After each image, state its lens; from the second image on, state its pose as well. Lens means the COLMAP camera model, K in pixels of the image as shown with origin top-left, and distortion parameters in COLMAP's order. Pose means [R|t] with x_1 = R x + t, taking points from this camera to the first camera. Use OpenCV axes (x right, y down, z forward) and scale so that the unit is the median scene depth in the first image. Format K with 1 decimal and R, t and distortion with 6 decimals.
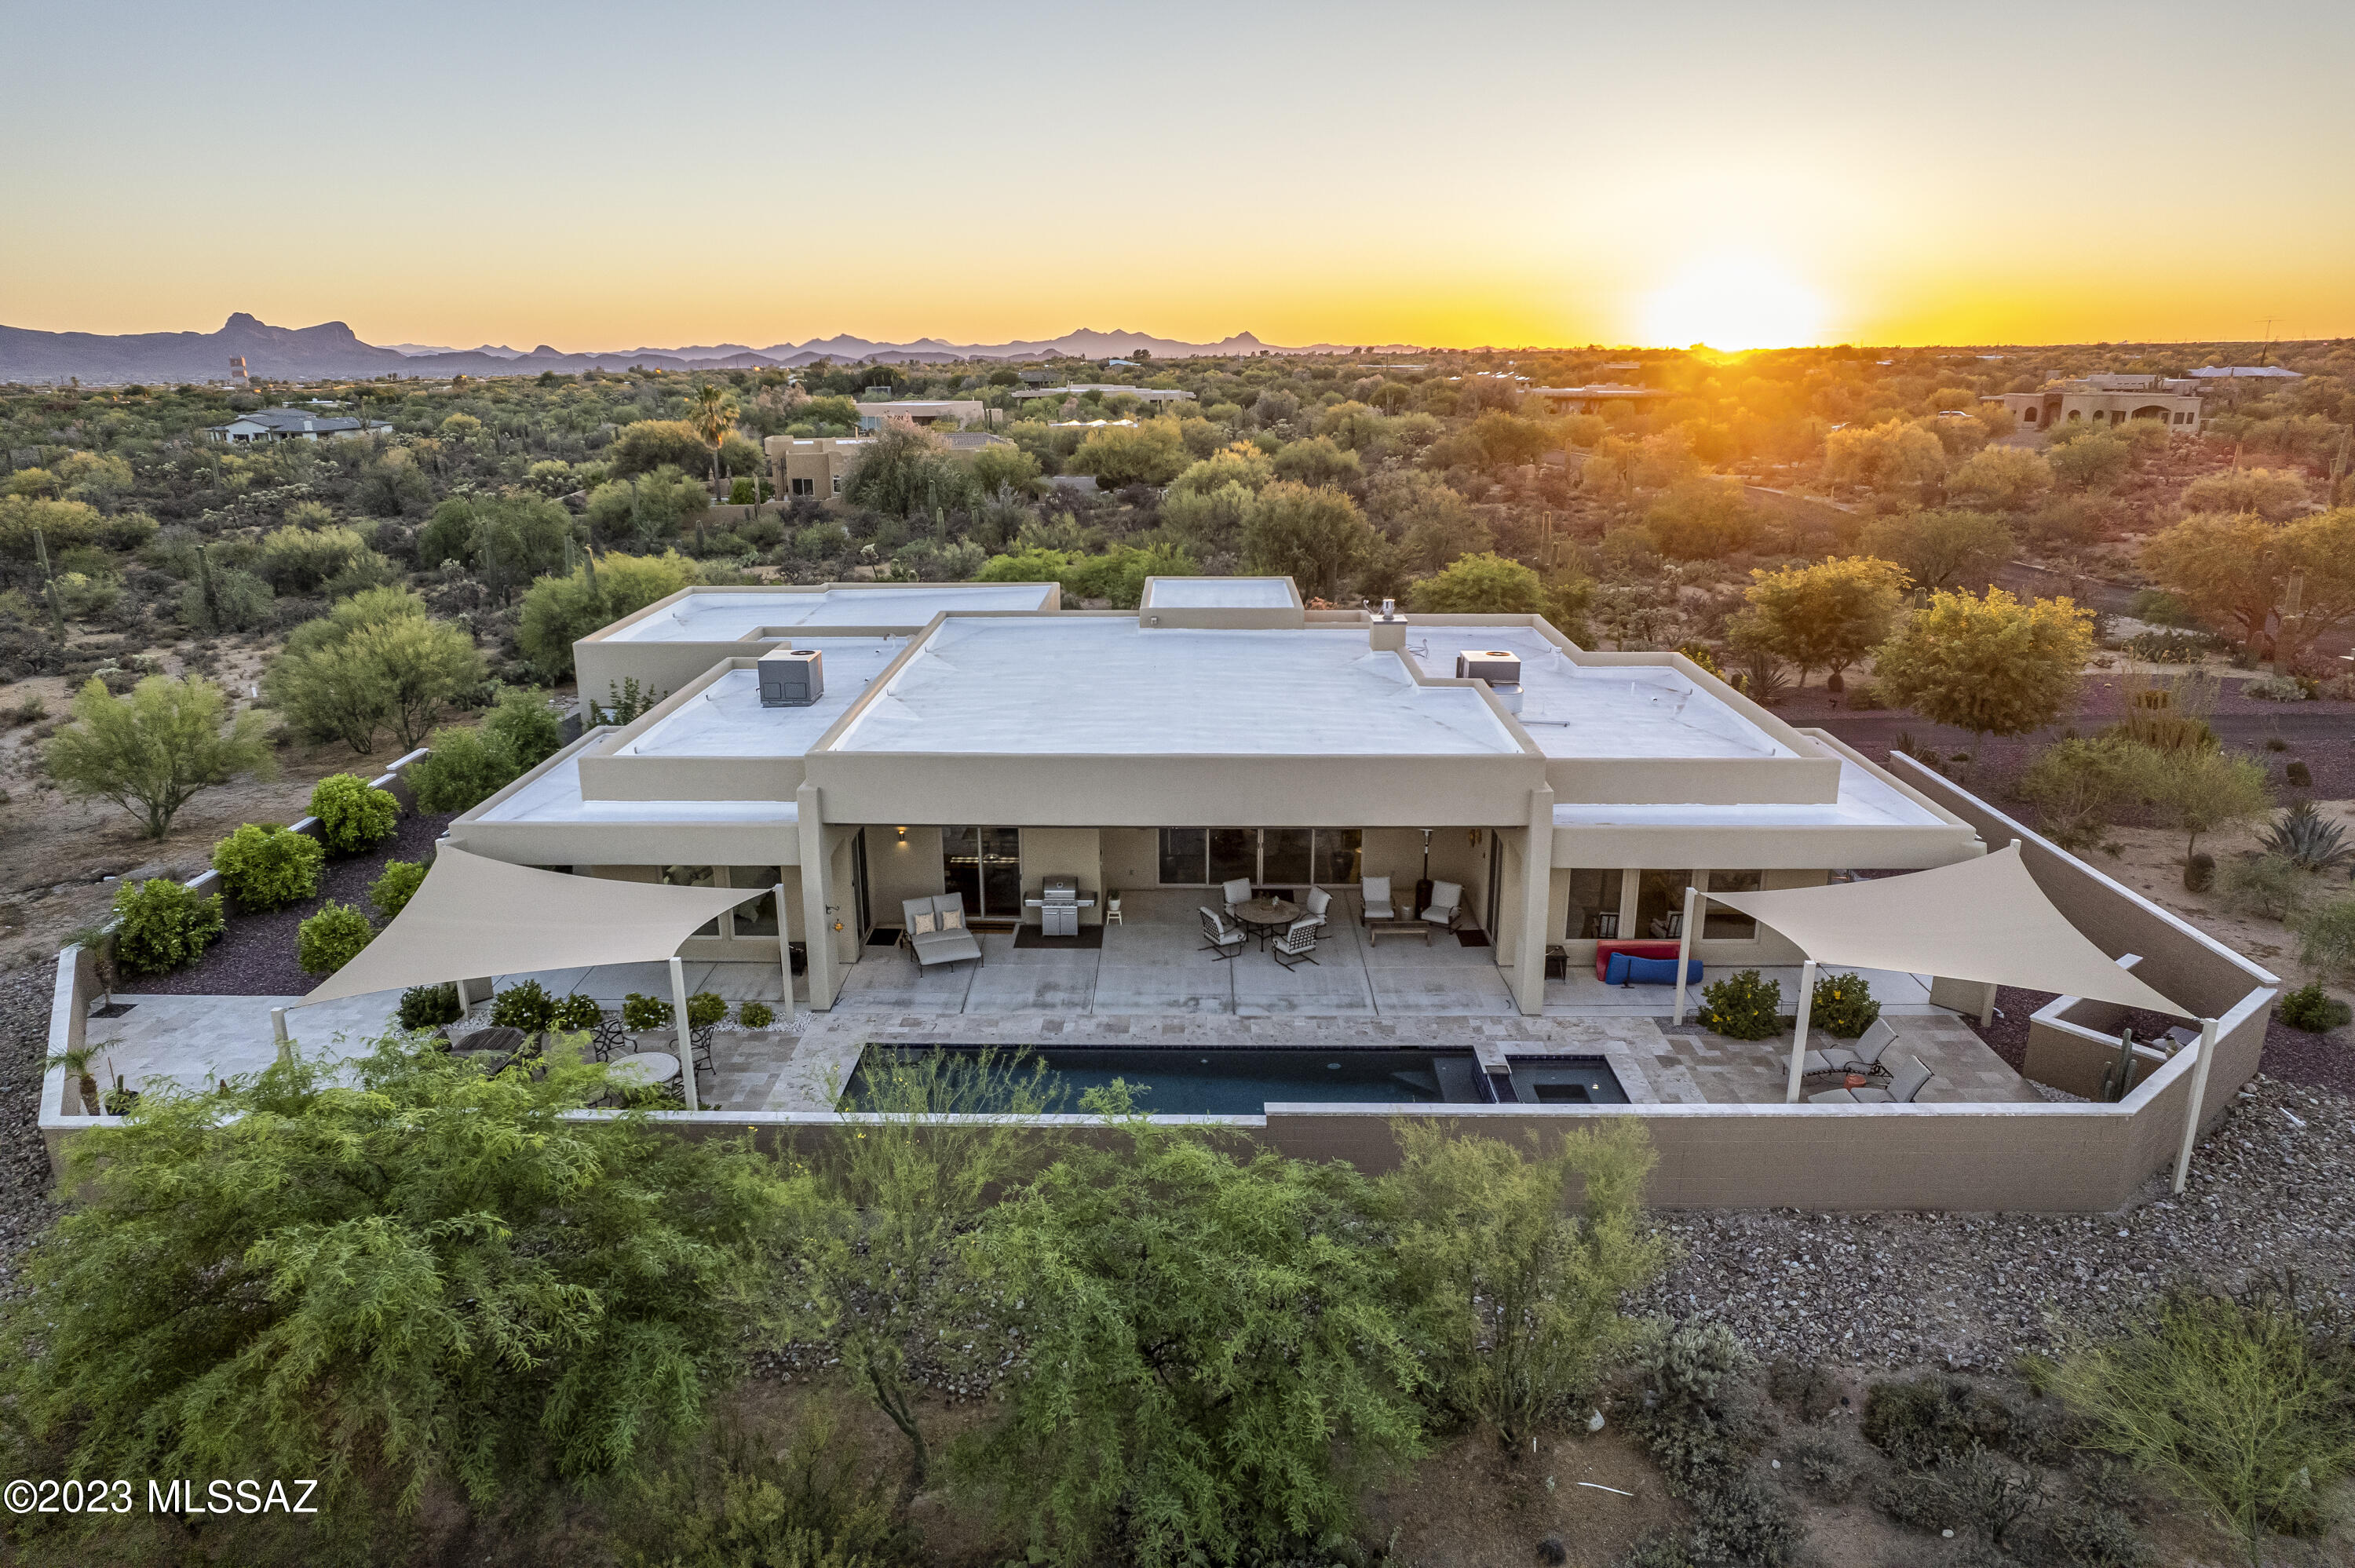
lens RADIAL K [[1473.2, 0, 1192.7], [0, 1473.2, 777.3], [0, 0, 1]] dist [-0.073216, 0.060625]
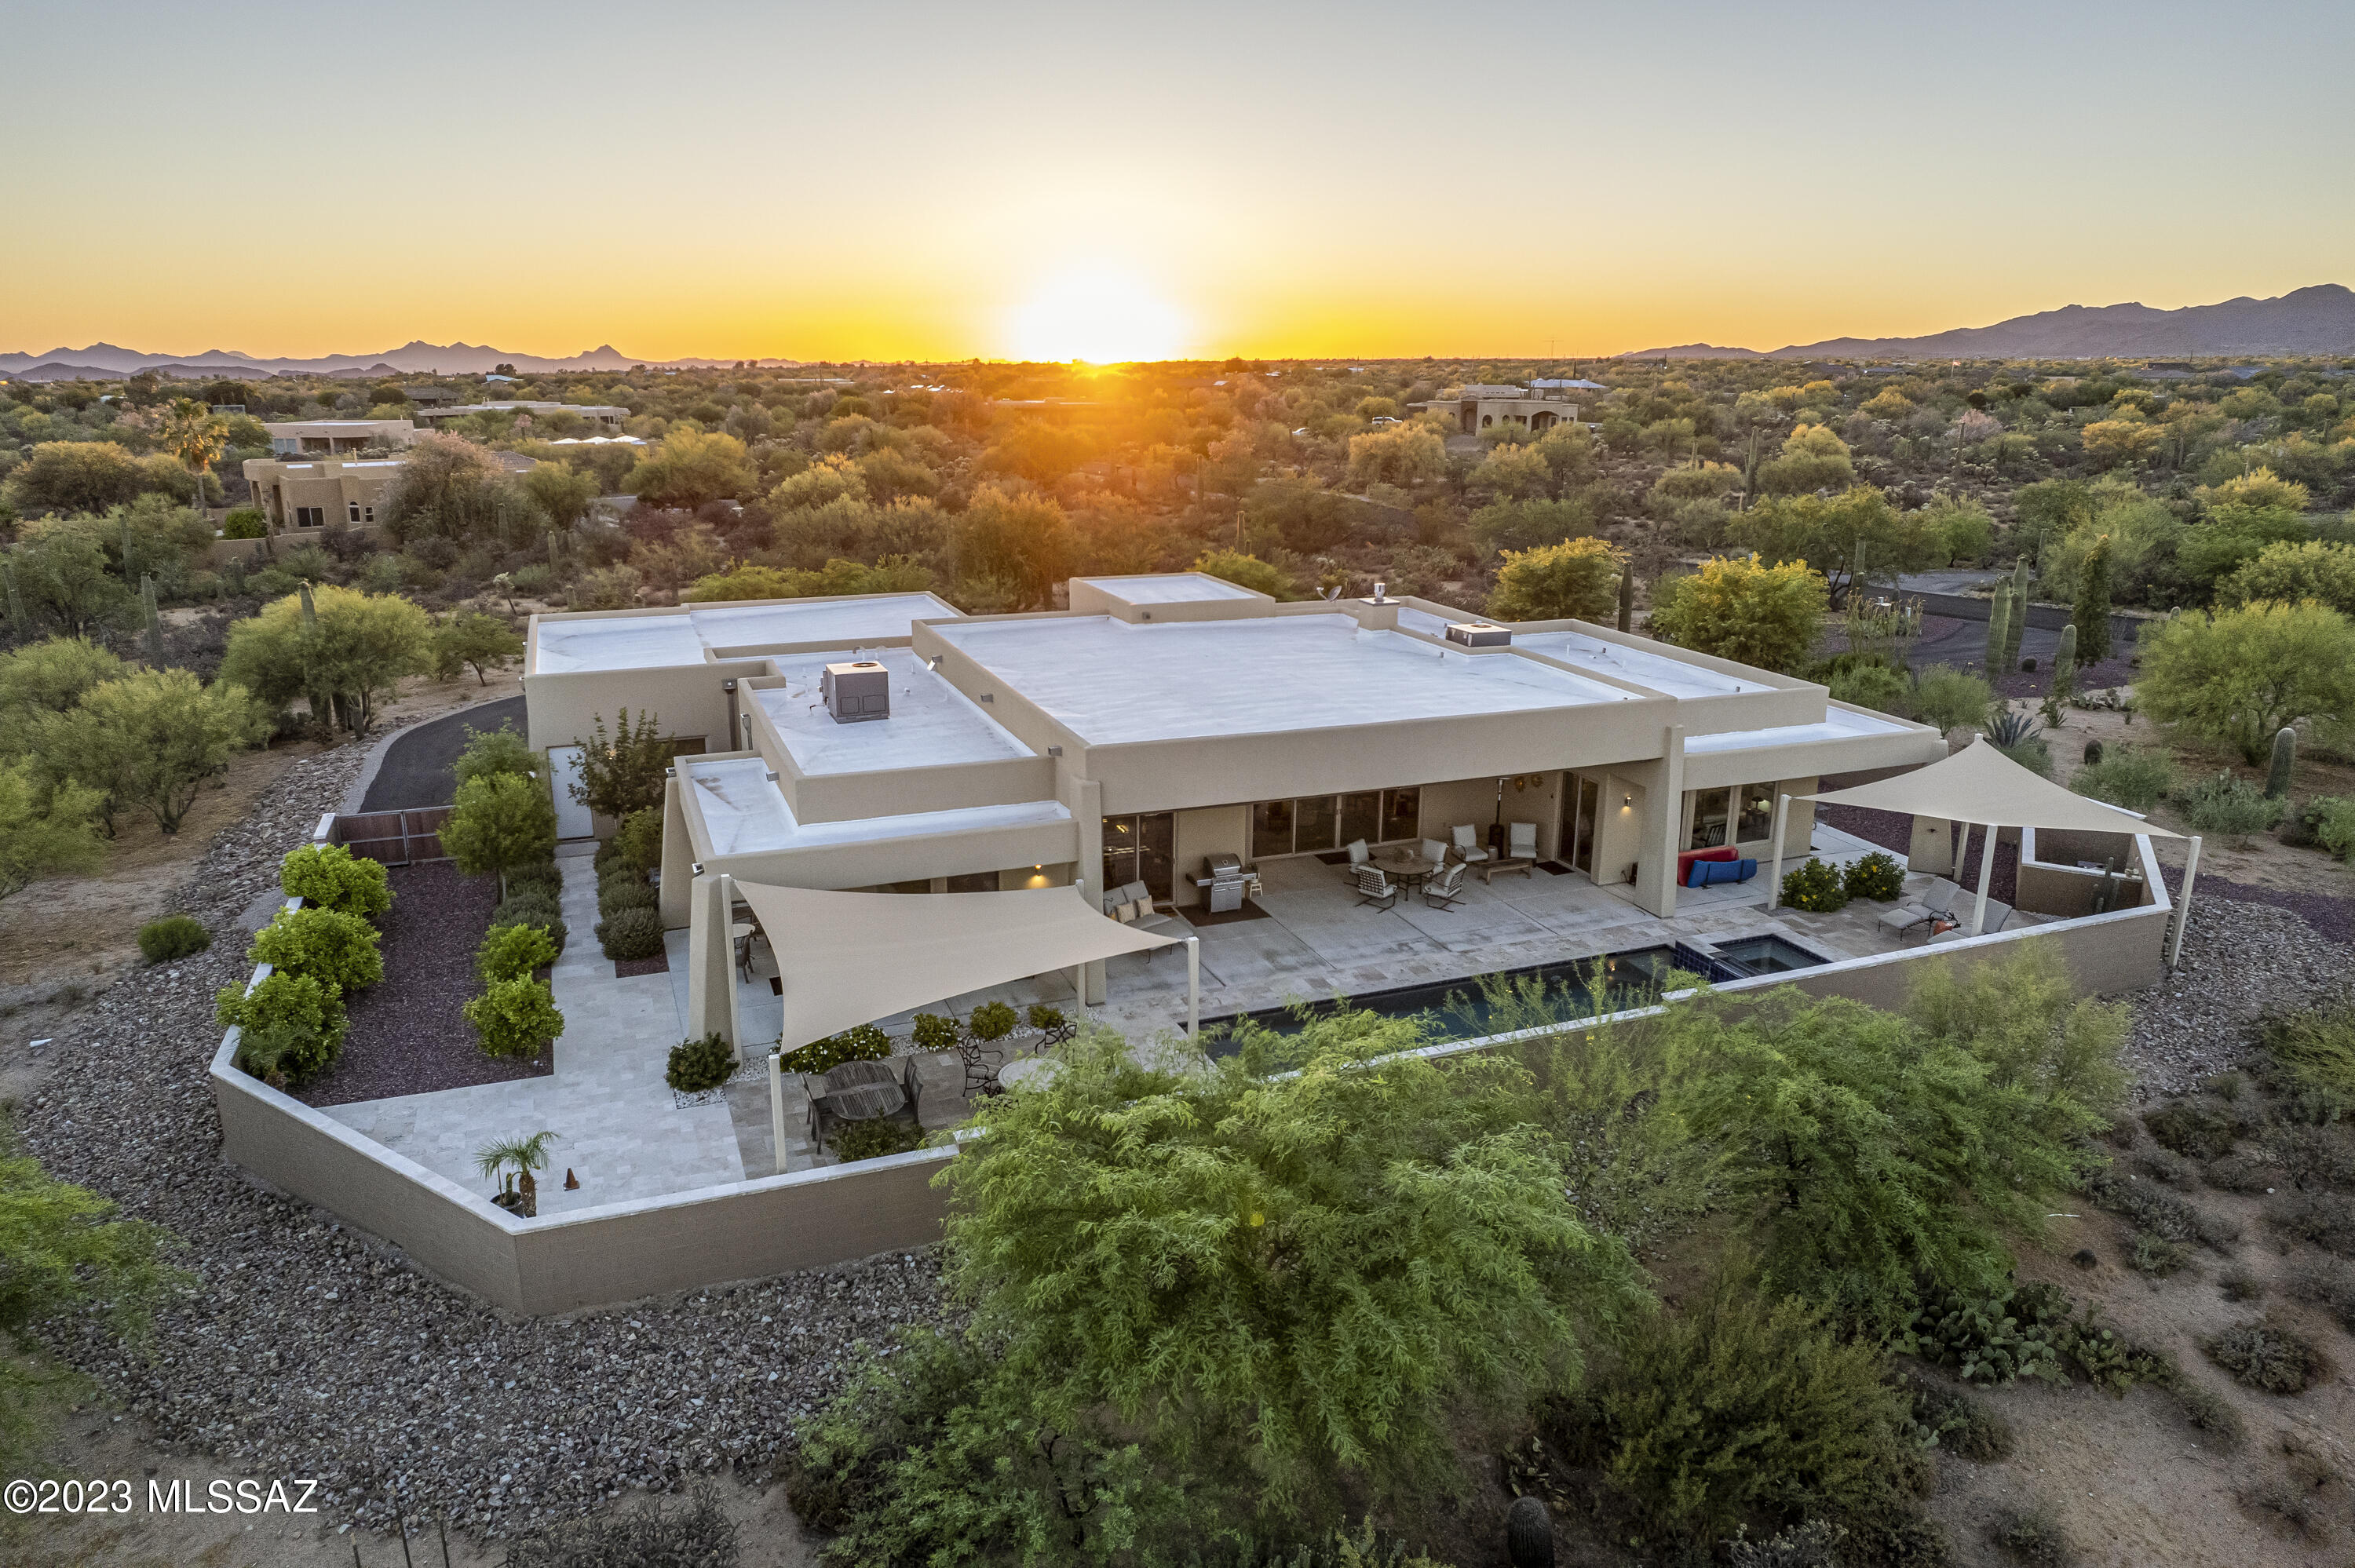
lens RADIAL K [[1473.2, 0, 1192.7], [0, 1473.2, 777.3], [0, 0, 1]] dist [-0.073216, 0.060625]
pose [[0.926520, -0.093418, 0.364464, -0.486155], [0.096668, 0.995273, 0.009361, 0.000141], [-0.363616, 0.026559, 0.931170, 0.024064]]
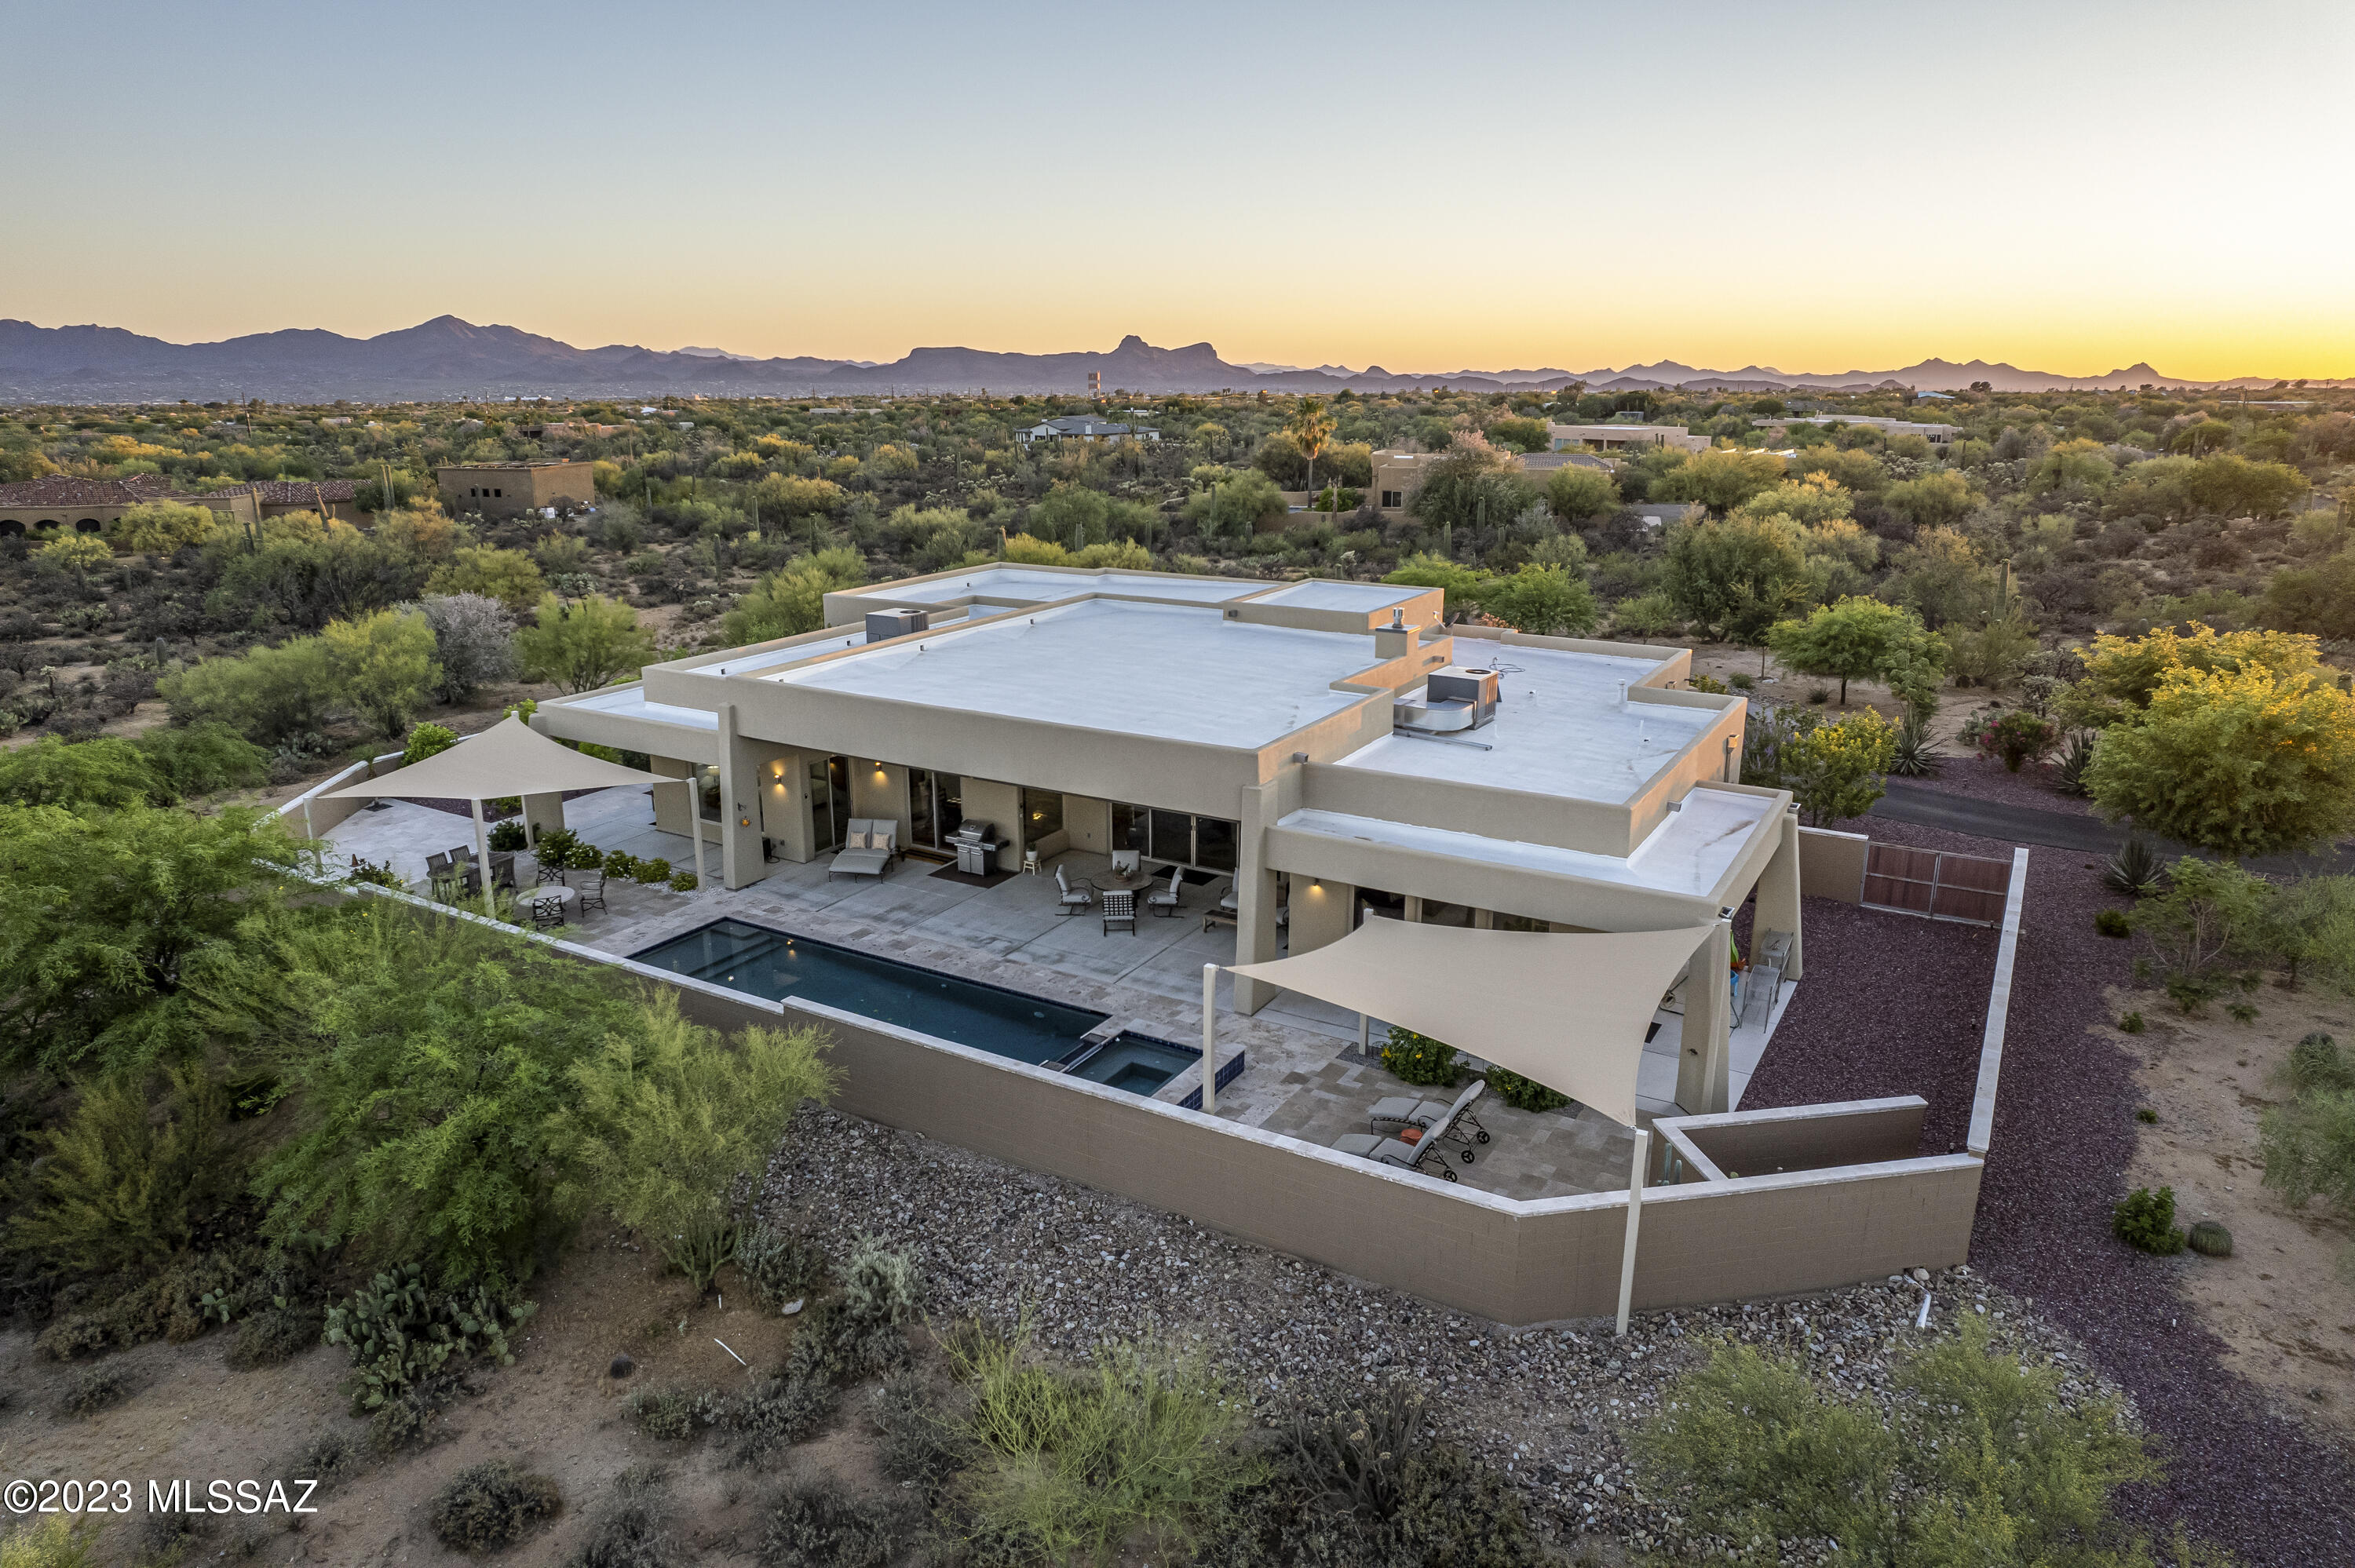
lens RADIAL K [[1473.2, 0, 1192.7], [0, 1473.2, 777.3], [0, 0, 1]] dist [-0.073216, 0.060625]
pose [[0.873925, 0.132480, -0.467658, 0.572195], [-0.139726, 0.990001, 0.019342, -0.010078], [0.465544, 0.048440, 0.883698, 0.082363]]
